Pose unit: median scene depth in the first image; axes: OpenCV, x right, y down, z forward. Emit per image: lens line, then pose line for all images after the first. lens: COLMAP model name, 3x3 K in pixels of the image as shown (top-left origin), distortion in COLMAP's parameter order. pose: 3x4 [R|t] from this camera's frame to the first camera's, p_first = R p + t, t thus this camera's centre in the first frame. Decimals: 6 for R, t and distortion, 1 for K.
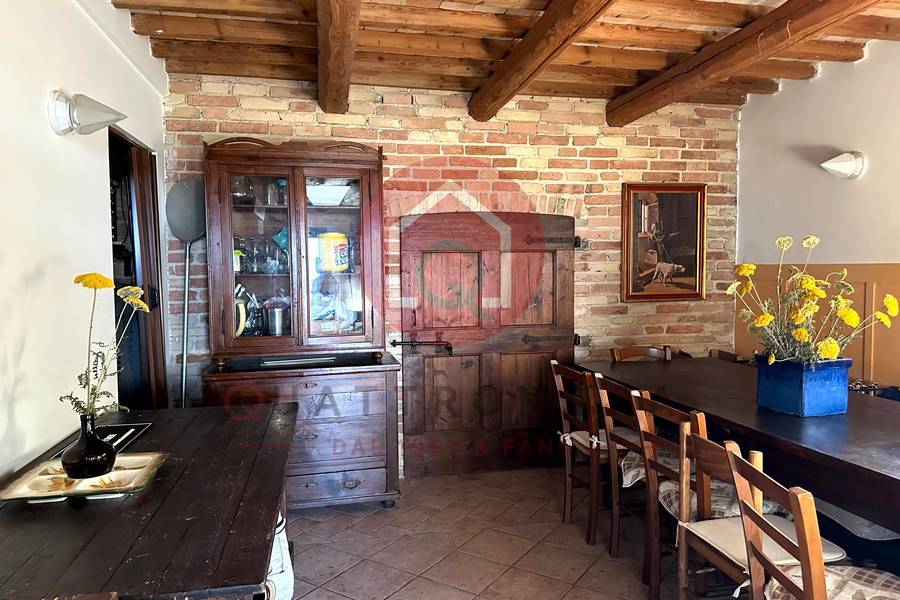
lens RADIAL K [[633.7, 0, 449.8], [0, 633.7, 307.0], [0, 0, 1]] dist [0.083894, -0.095251]
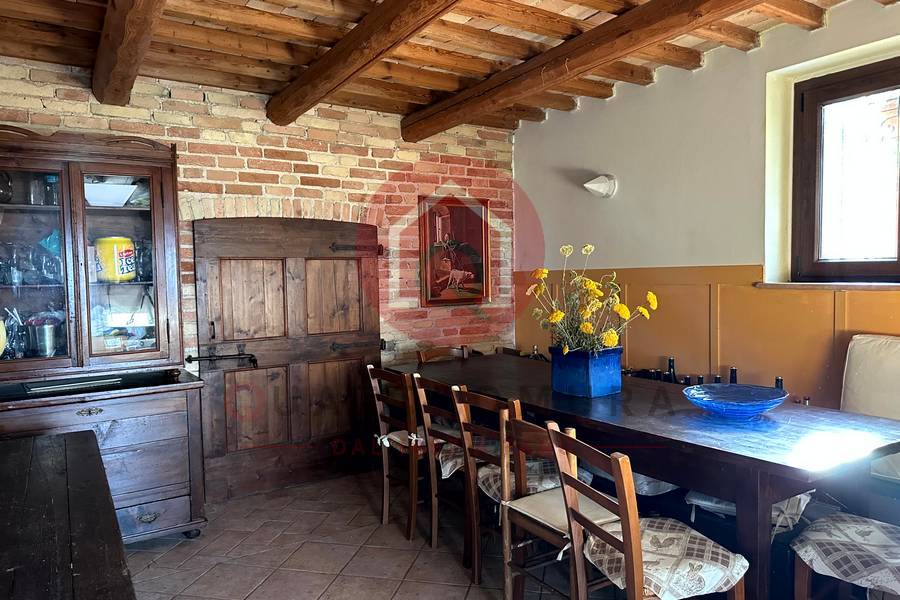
lens RADIAL K [[633.7, 0, 449.9], [0, 633.7, 304.6], [0, 0, 1]] dist [0.083894, -0.095251]
pose [[0.937974, -0.027700, 0.345598, -0.061841], [0.034830, 0.999289, -0.014437, 0.006268], [-0.344952, 0.025579, 0.938272, -0.001824]]
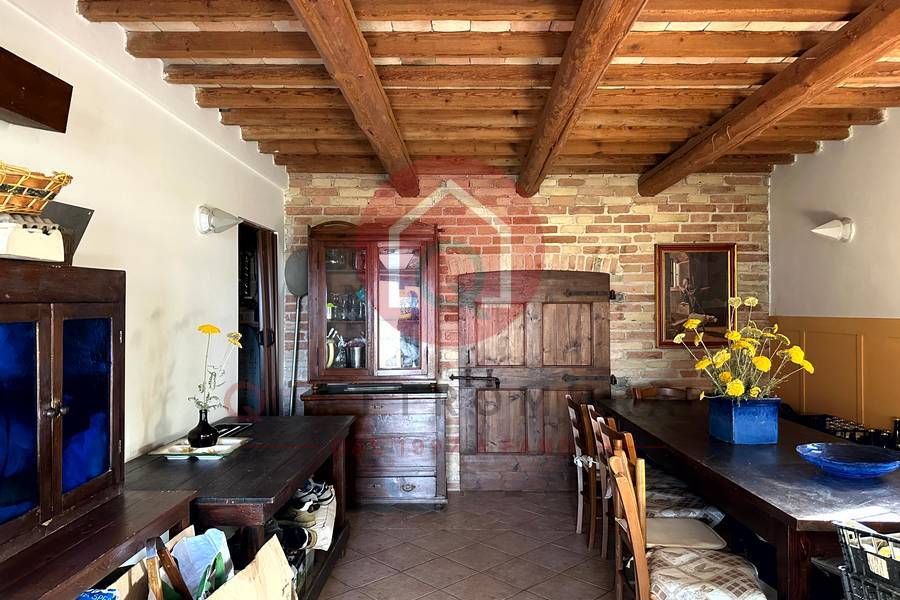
lens RADIAL K [[633.7, 0, 452.1], [0, 633.7, 307.5], [0, 0, 1]] dist [0.083894, -0.095251]
pose [[0.975766, 0.005307, -0.218751, 0.205412], [-0.019422, 0.997860, -0.062429, -0.001633], [0.217951, 0.065165, 0.973782, -0.234729]]
